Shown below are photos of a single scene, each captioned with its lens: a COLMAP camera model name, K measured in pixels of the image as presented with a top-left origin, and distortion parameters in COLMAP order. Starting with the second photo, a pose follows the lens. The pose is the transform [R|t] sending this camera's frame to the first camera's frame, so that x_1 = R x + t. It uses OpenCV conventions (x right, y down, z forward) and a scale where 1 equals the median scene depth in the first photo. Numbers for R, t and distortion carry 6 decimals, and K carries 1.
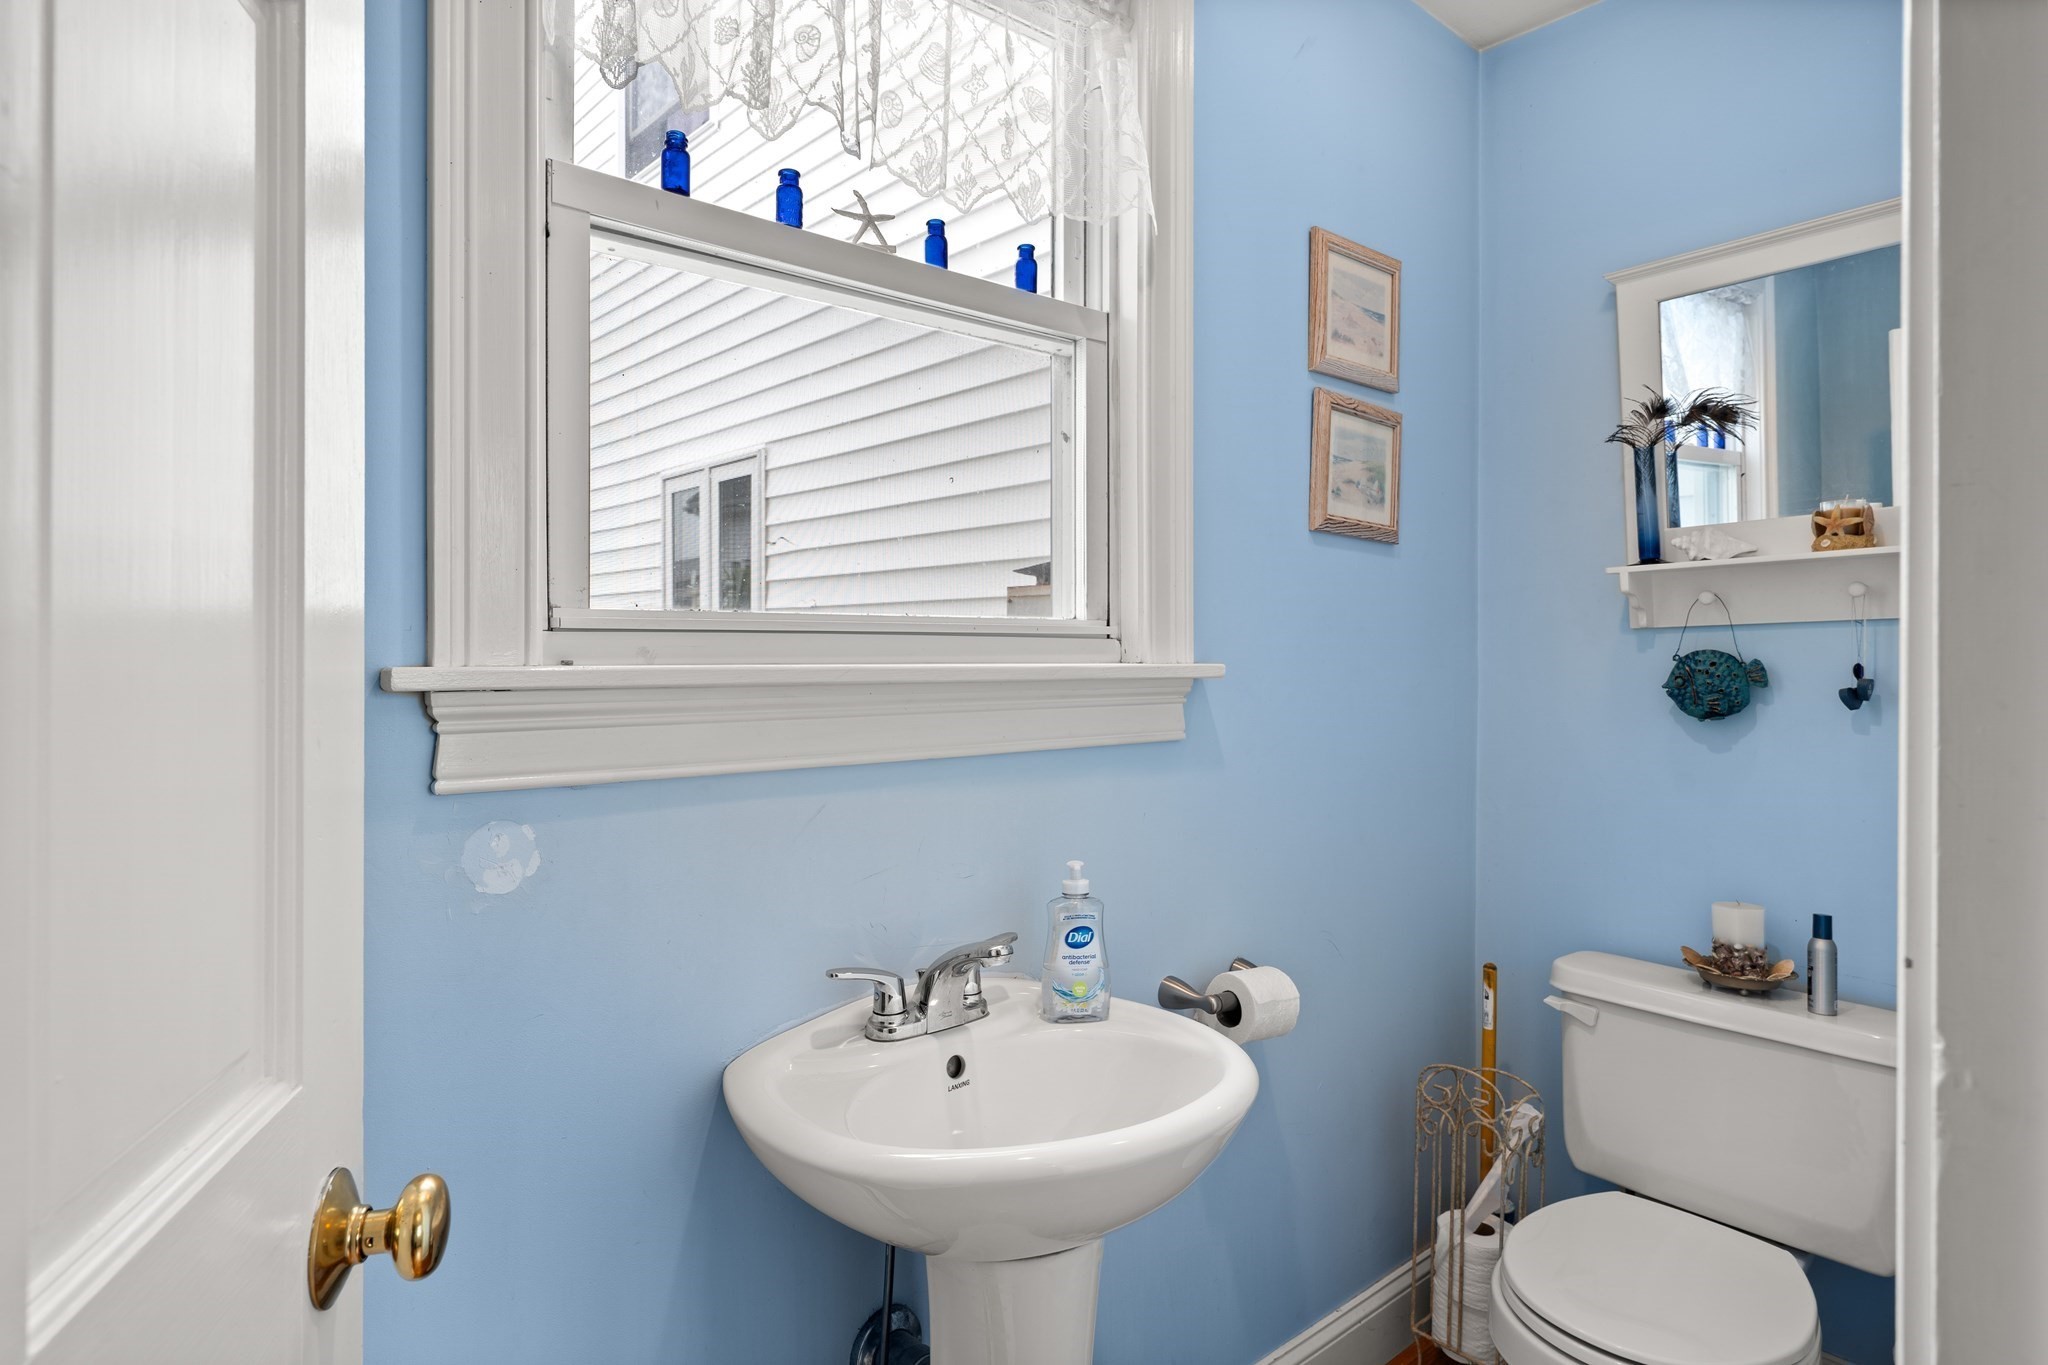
lens RADIAL K [[1153.4, 0, 1031.0], [0, 1153.4, 654.0], [0, 0, 1]] dist [0.000667, 0.000419]
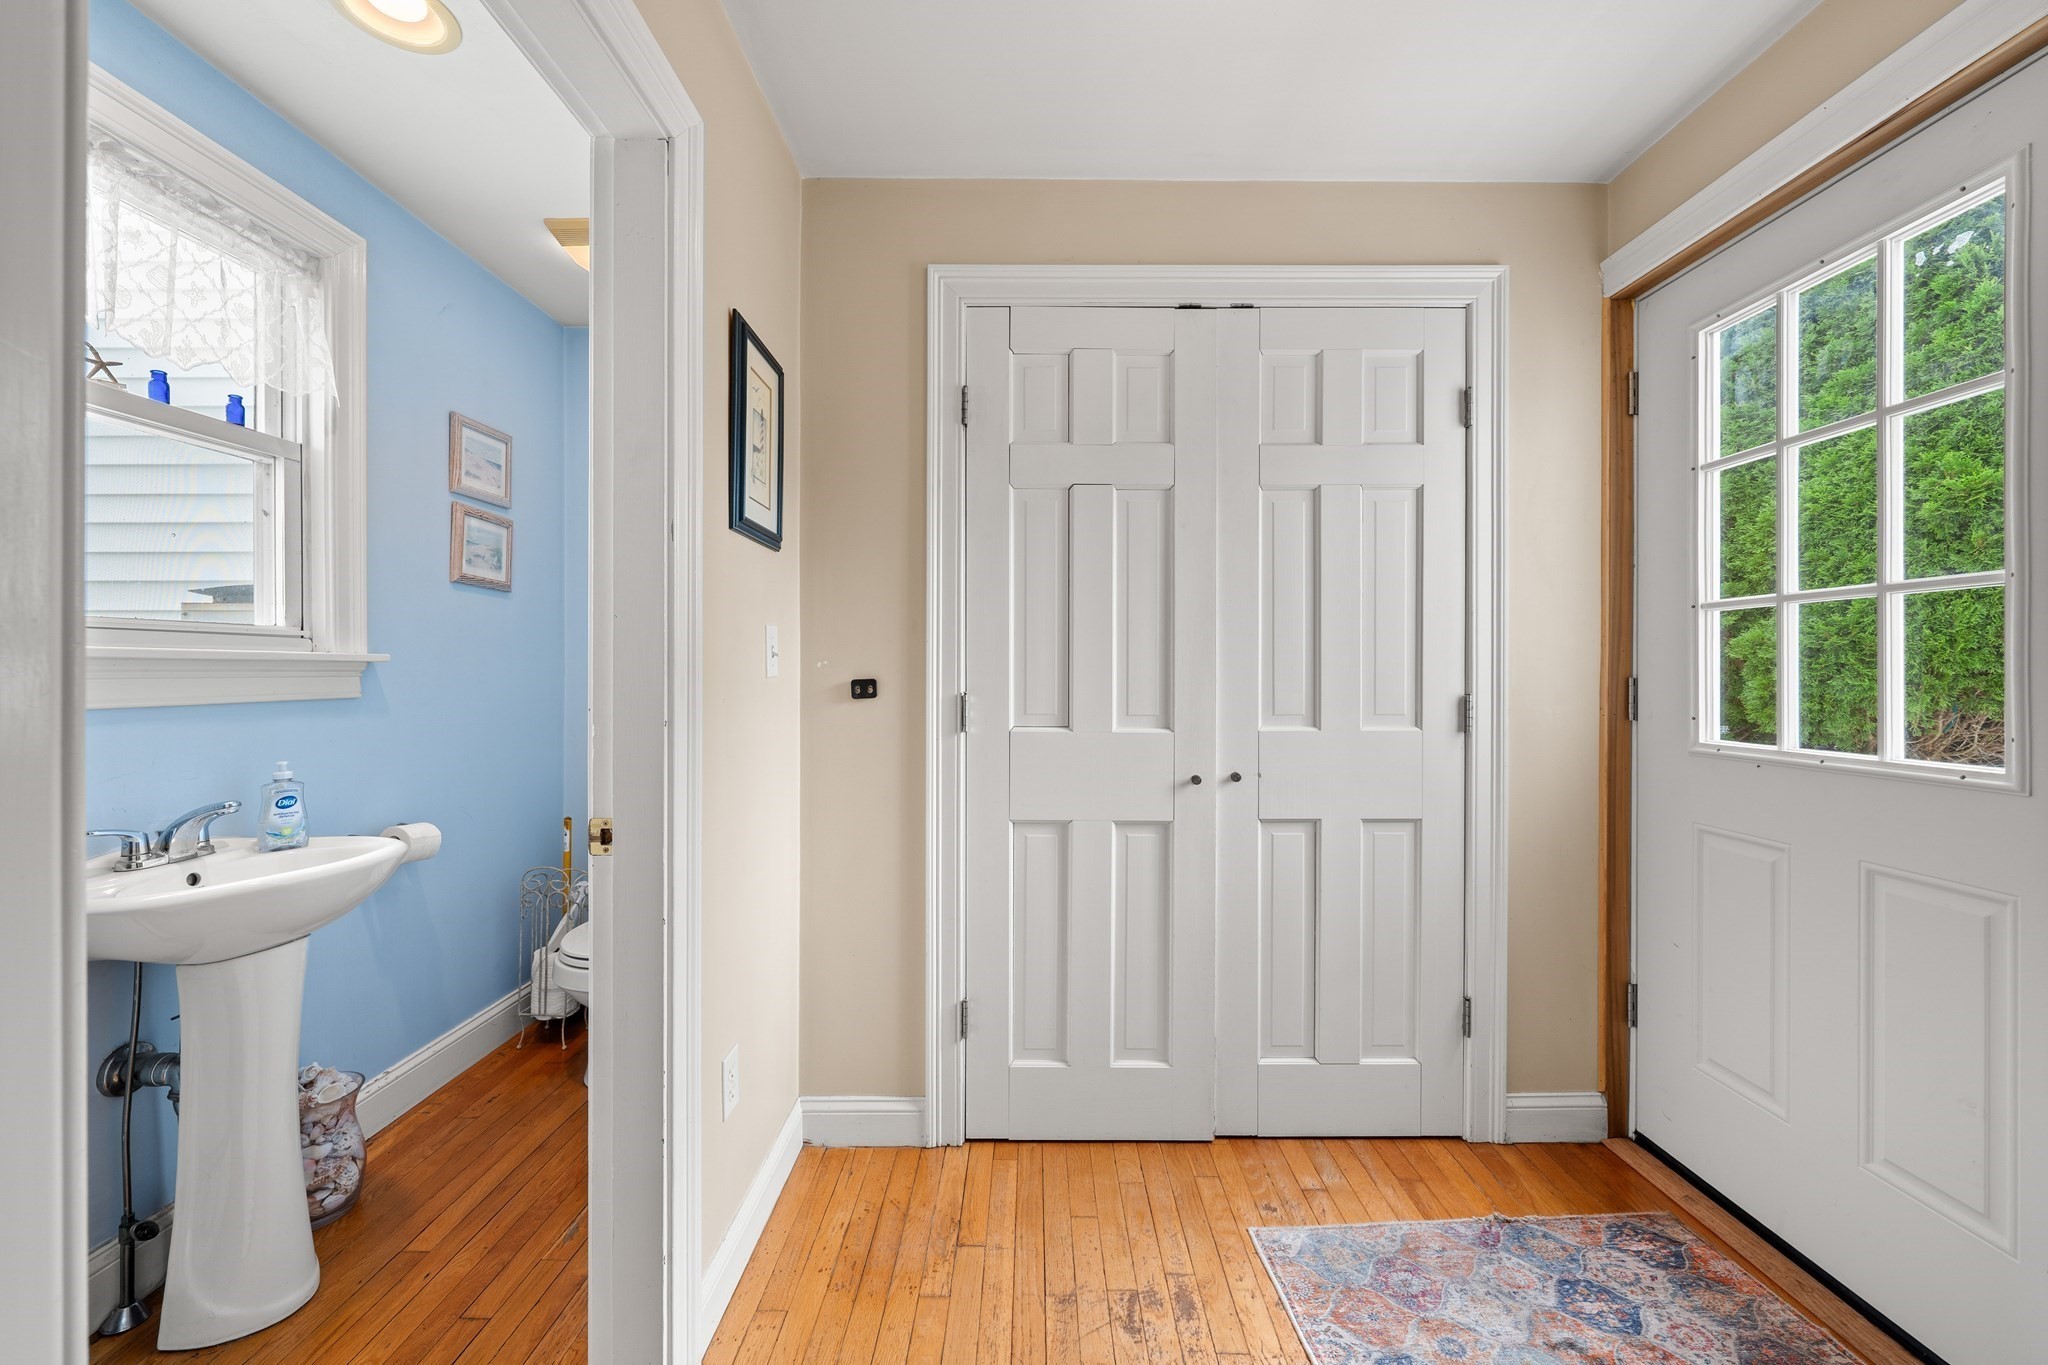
lens RADIAL K [[804.0, 0, 1021.7], [0, 804.0, 672.3], [0, 0, 1]] dist [-0.001431, -0.000035]
pose [[0.680472, -0.004077, 0.732763, -0.078805], [0.001802, 0.999991, 0.003890, 0.034436], [-0.732772, -0.001327, 0.680473, -0.575119]]
